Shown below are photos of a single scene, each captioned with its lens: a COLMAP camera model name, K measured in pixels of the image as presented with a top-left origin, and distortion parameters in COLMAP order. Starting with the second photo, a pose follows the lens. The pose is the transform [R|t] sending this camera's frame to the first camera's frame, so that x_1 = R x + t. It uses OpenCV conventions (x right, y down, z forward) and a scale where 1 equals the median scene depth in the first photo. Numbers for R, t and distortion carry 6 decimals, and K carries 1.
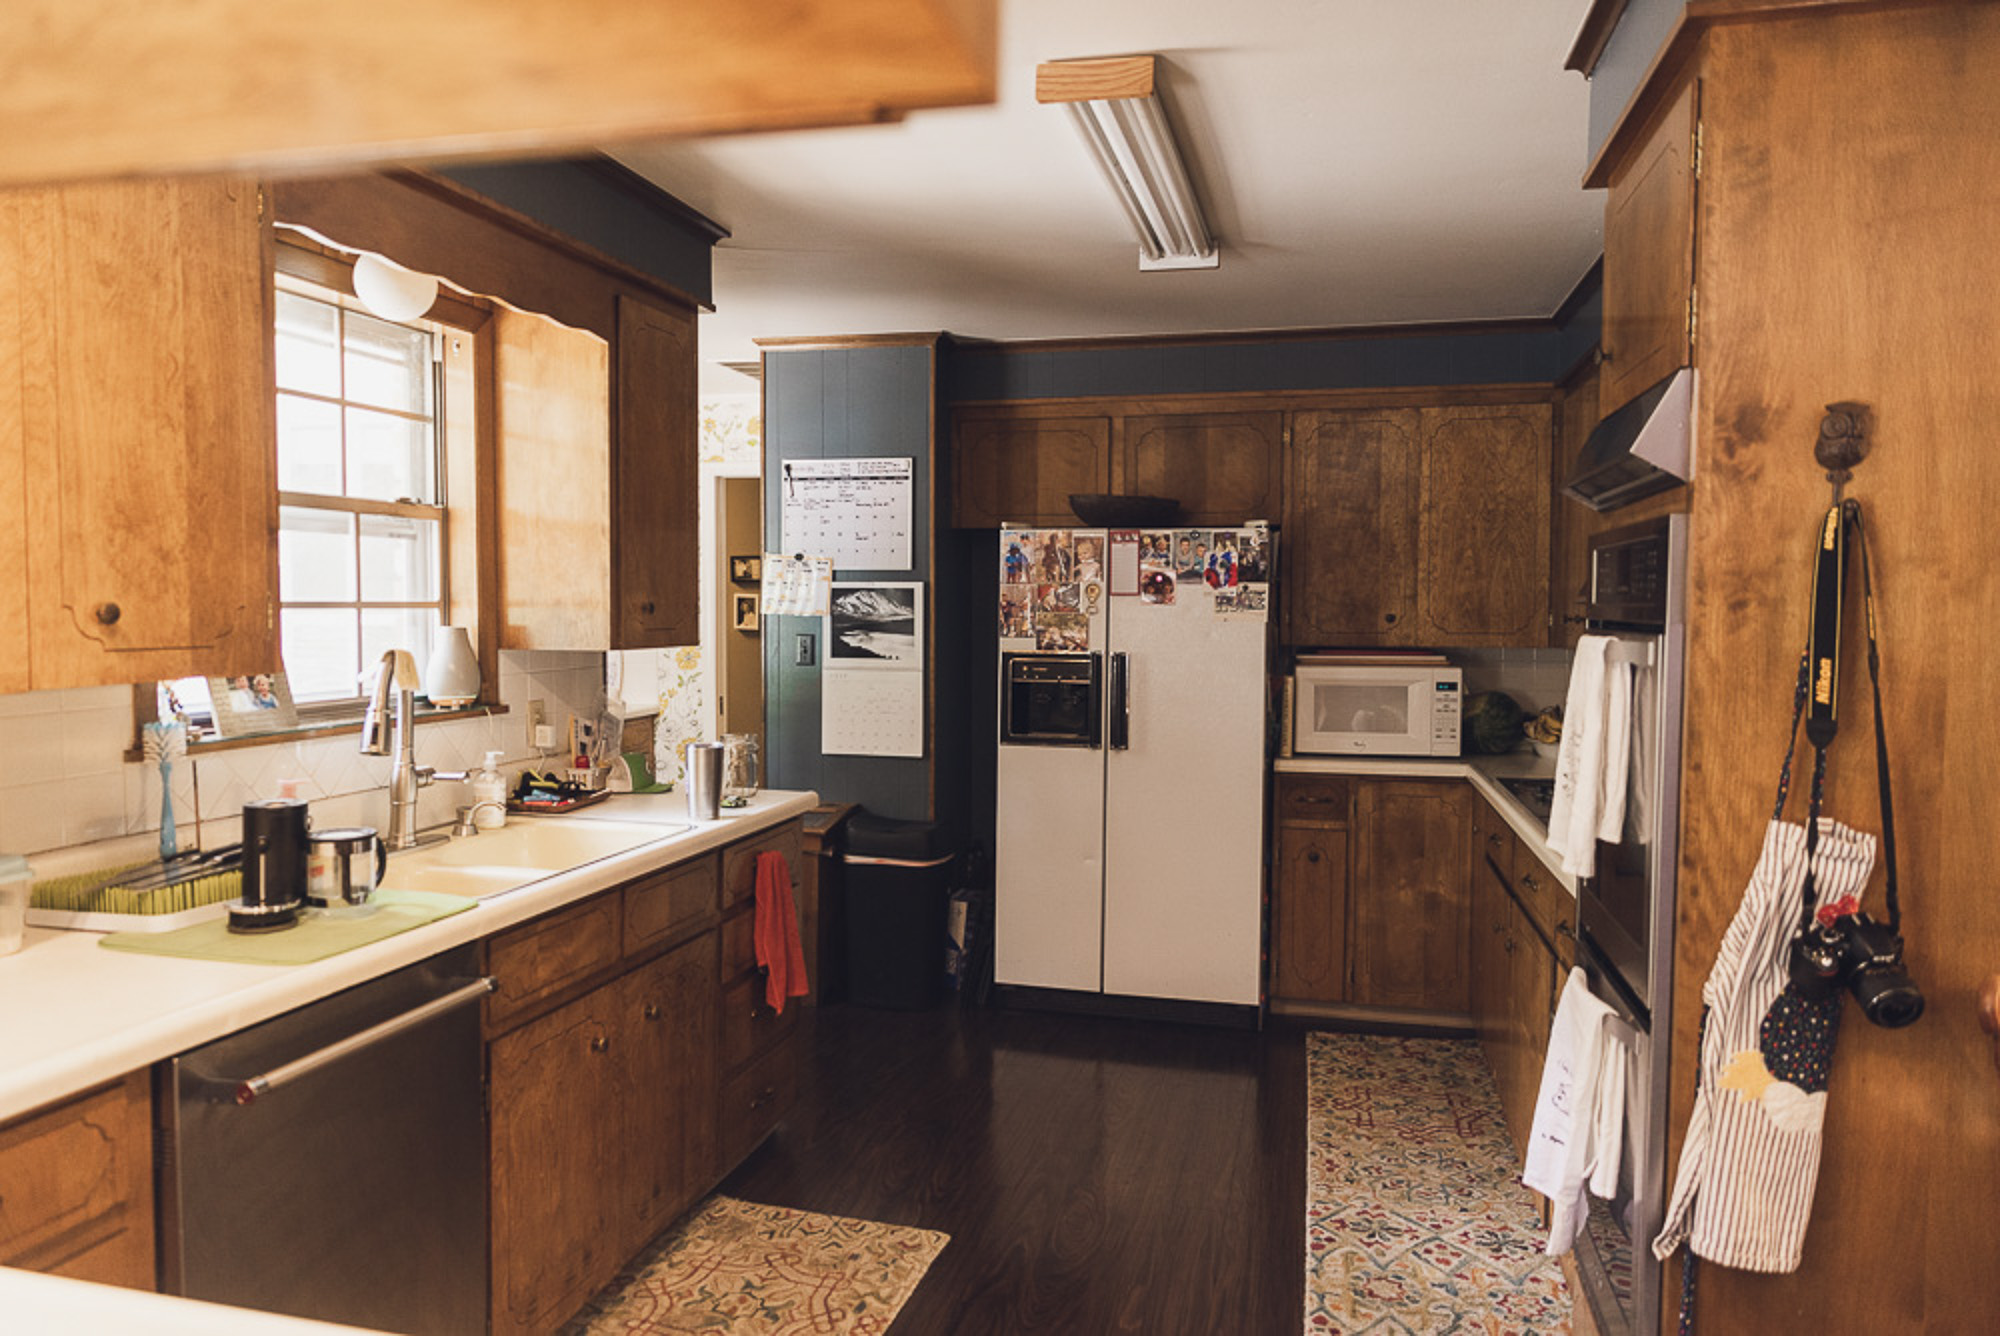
lens RADIAL K [[1343.1, 0, 1000.0], [0, 1343.1, 668.0], [0, 0, 1]] dist [-0.003183, 0.002943]
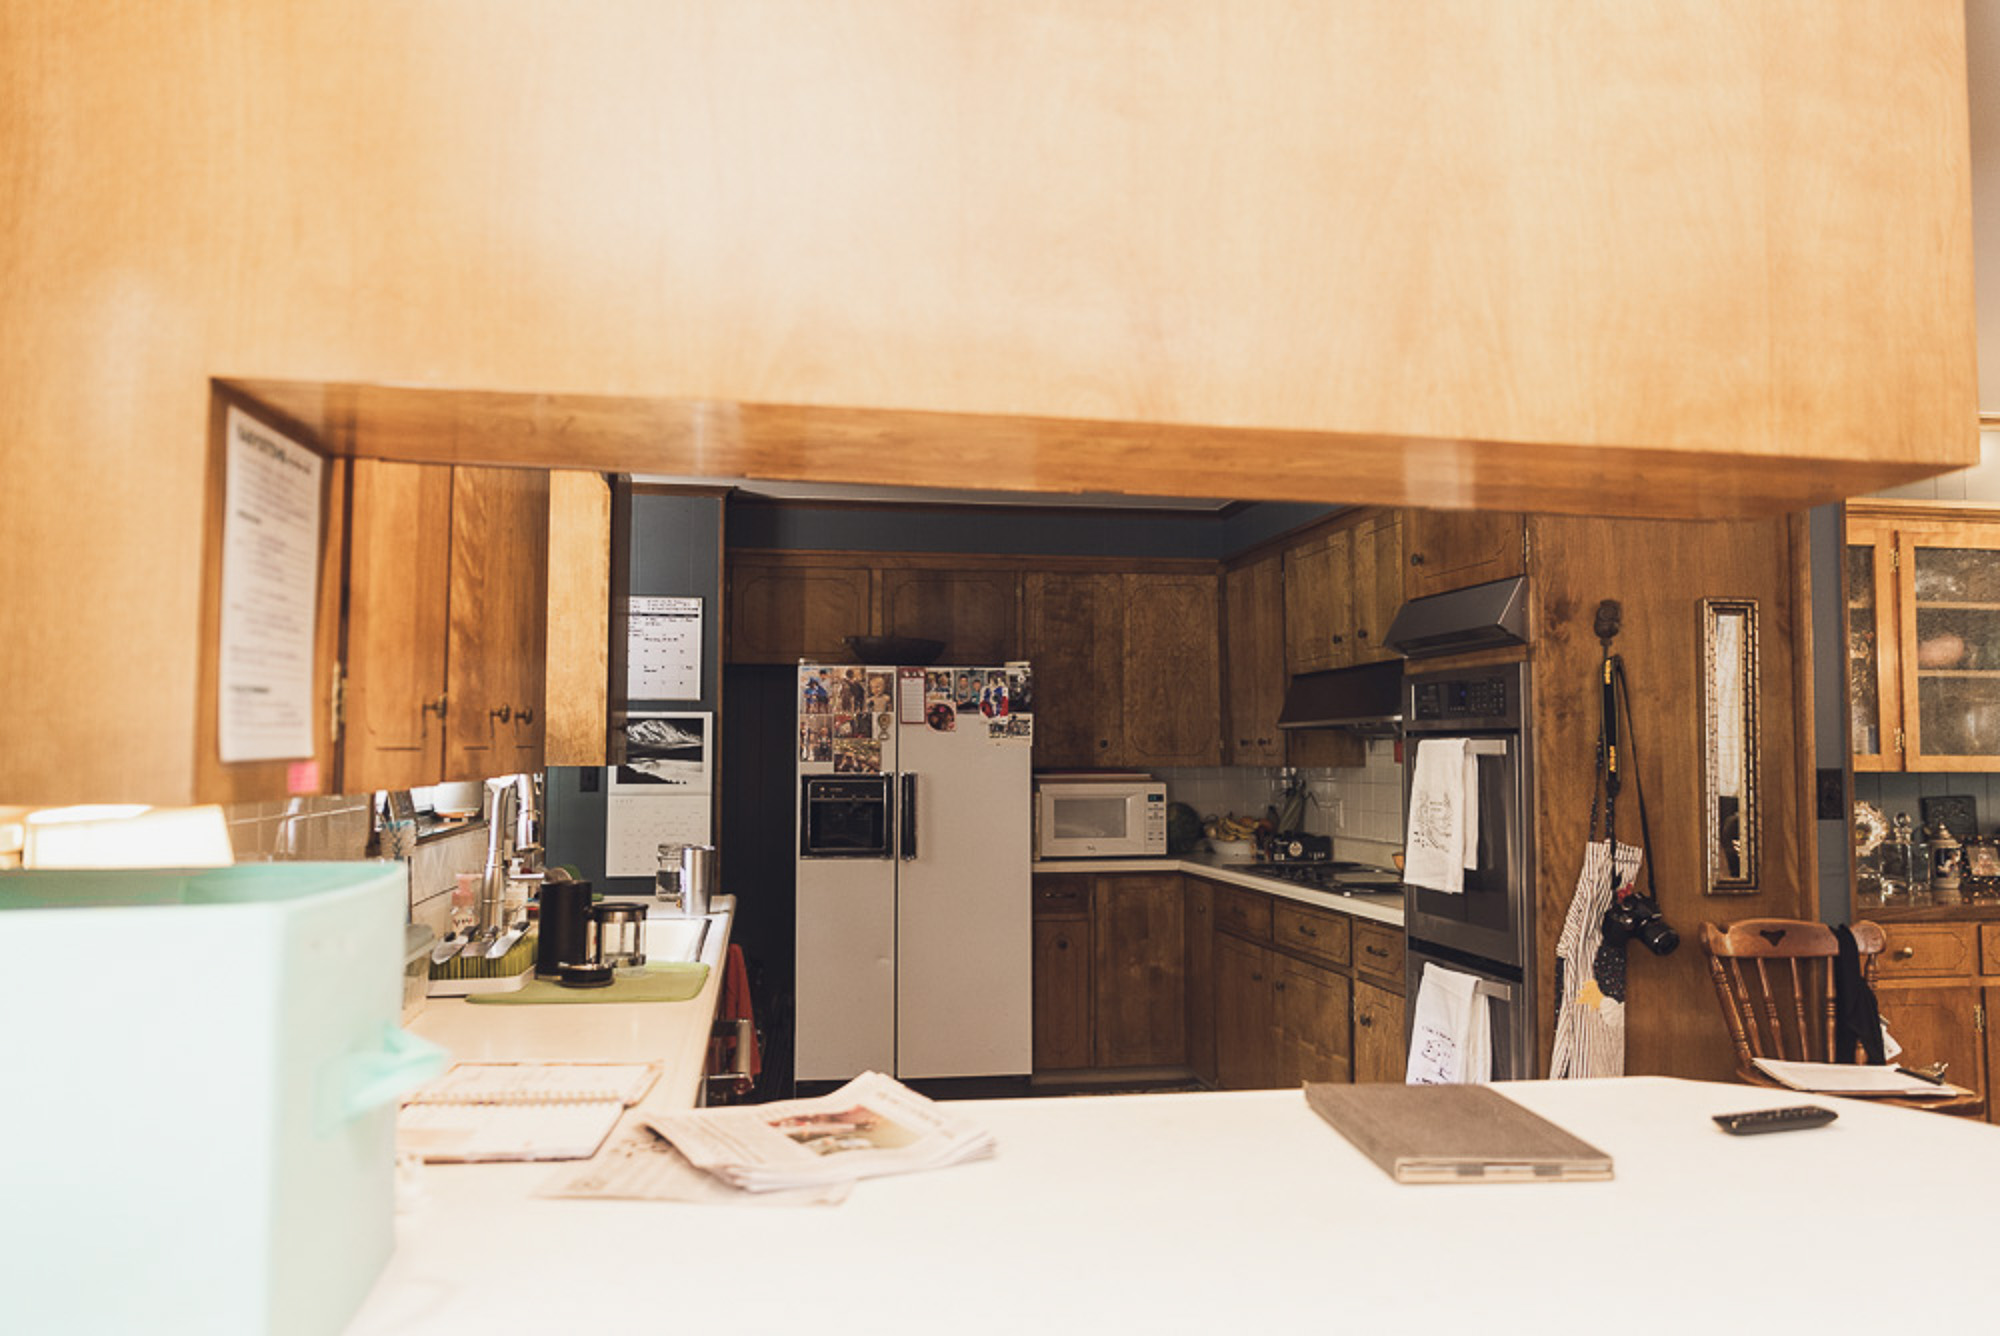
lens RADIAL K [[1401.6, 0, 994.7], [0, 1401.6, 664.4], [0, 0, 1]] dist [-0.005770, 0.000013]
pose [[0.918626, 0.019161, 0.394664, -0.321095], [0.023617, 0.994375, -0.103249, 0.021572], [-0.394423, 0.104168, 0.913006, -0.135137]]
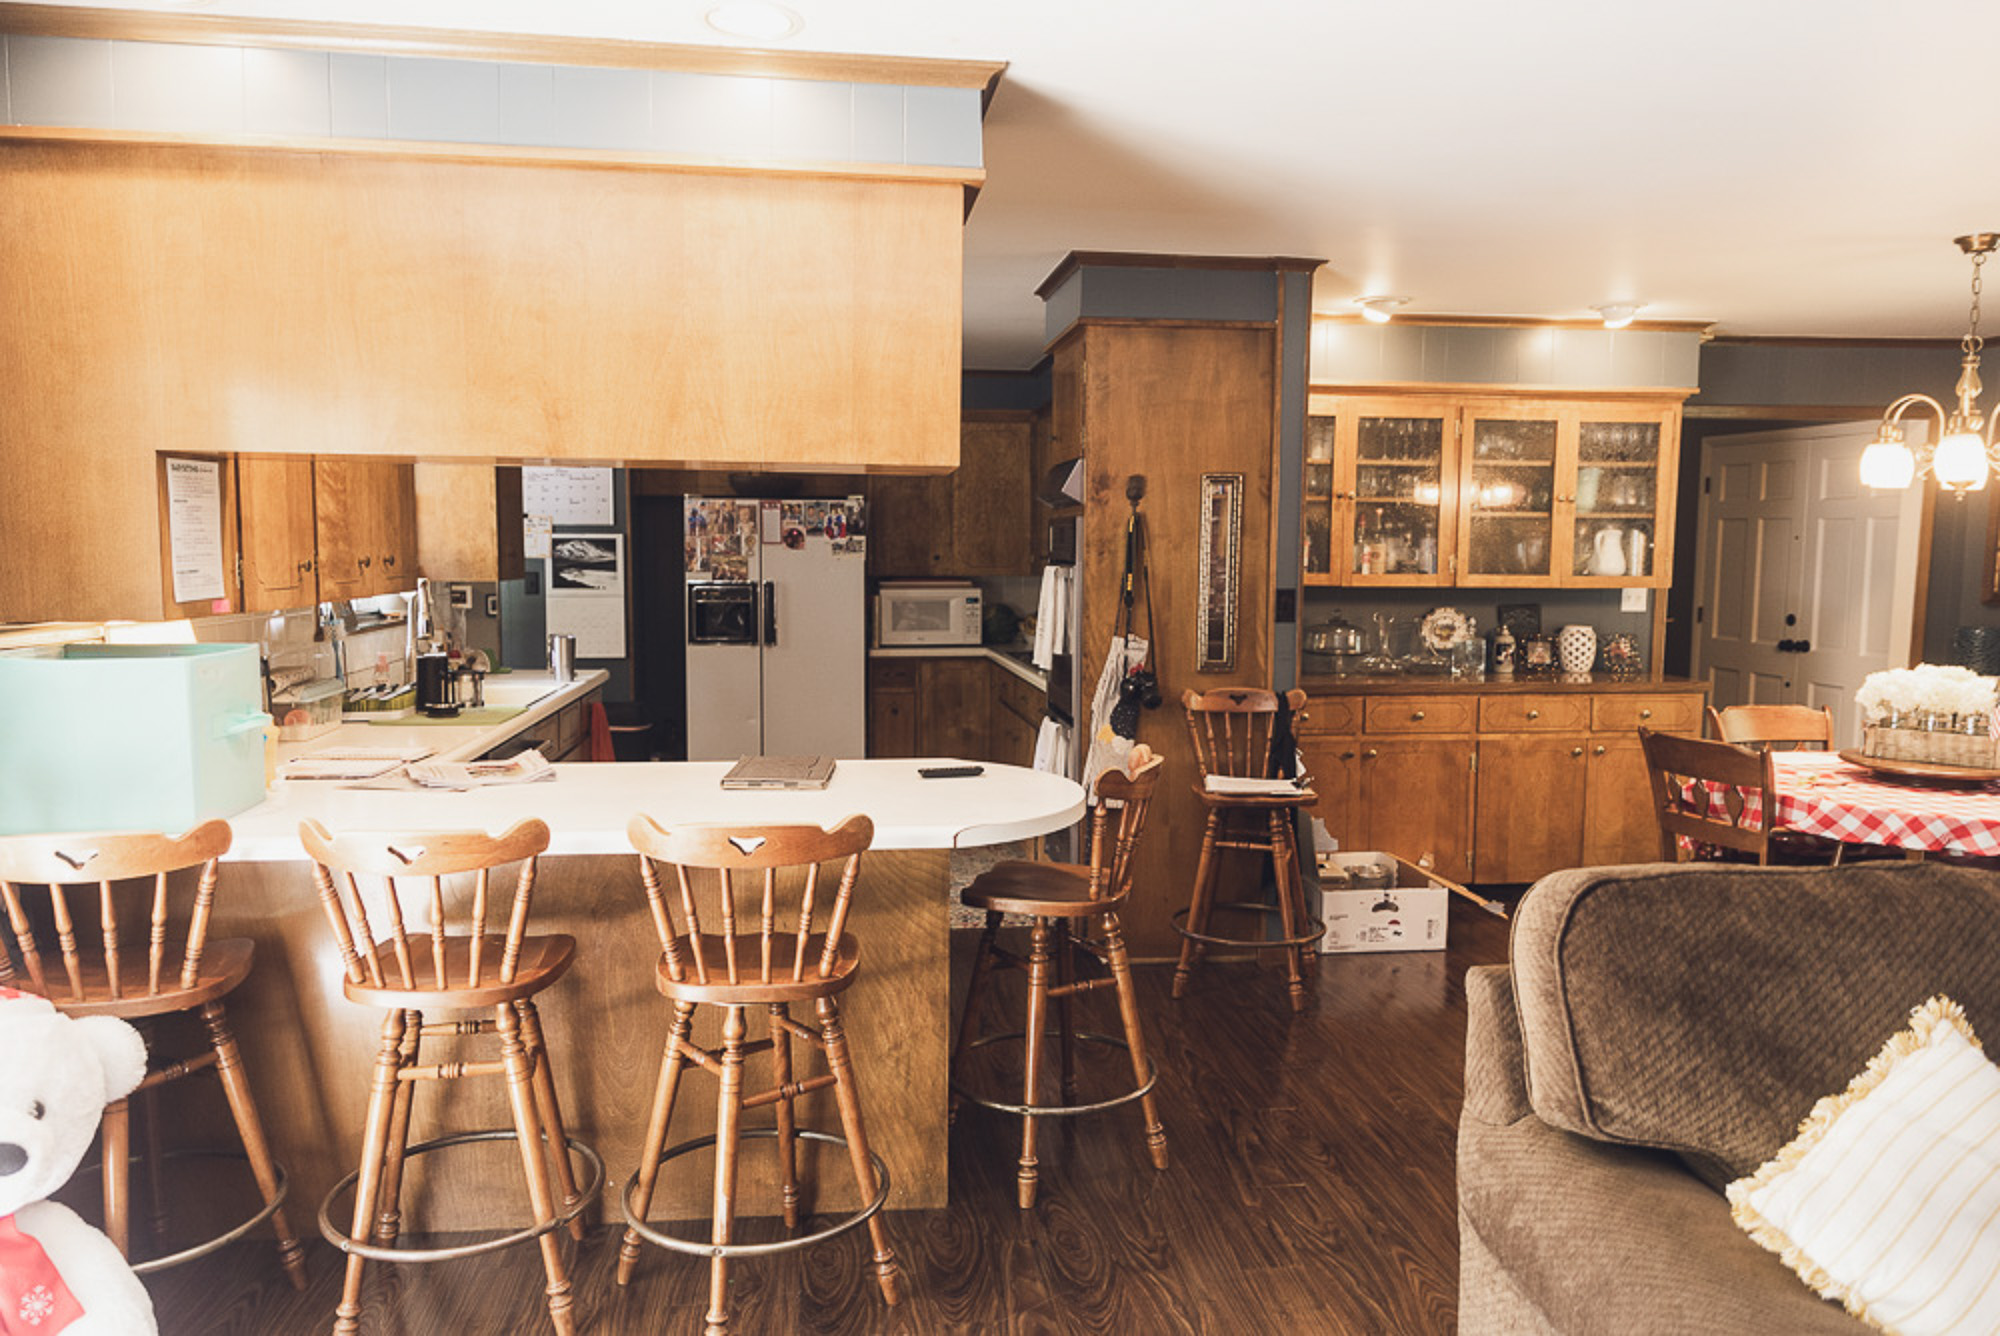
lens RADIAL K [[1373.9, 0, 994.9], [0, 1373.9, 673.2], [0, 0, 1]] dist [-0.006279, 0.000697]
pose [[0.934882, -0.035722, 0.353157, -0.226150], [0.018668, 0.998494, 0.051579, 0.016756], [-0.354468, -0.041628, 0.934141, -0.547635]]
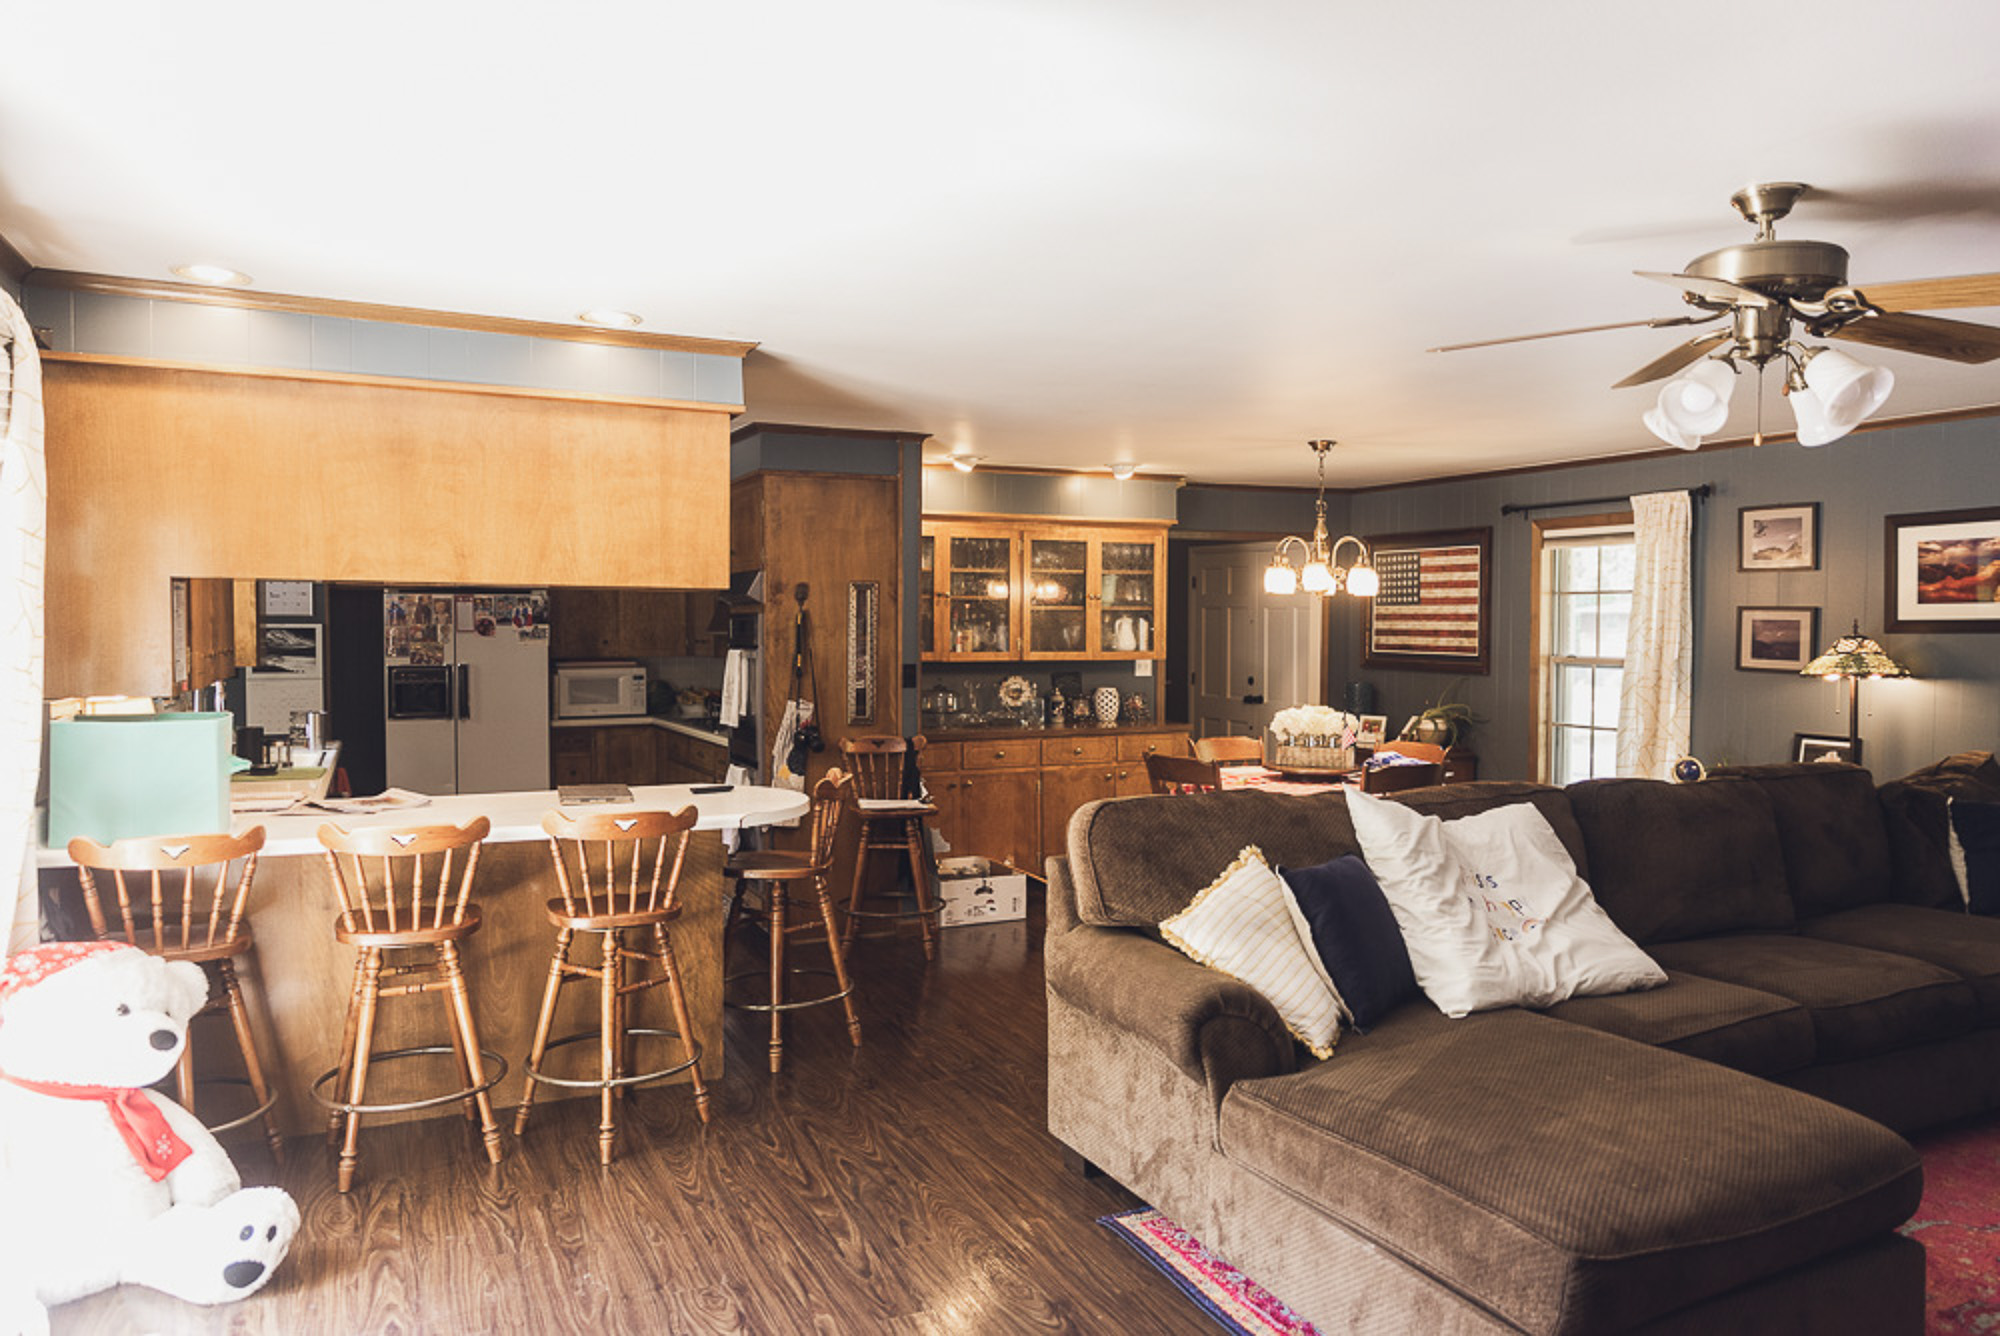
lens RADIAL K [[1343.1, 0, 1000.0], [0, 1343.1, 668.0], [0, 0, 1]] dist [-0.003183, 0.002943]
pose [[0.779287, -0.028087, 0.626038, -0.470338], [0.035694, 0.999363, 0.000404, 0.018179], [-0.625650, 0.022031, 0.779793, -0.825628]]
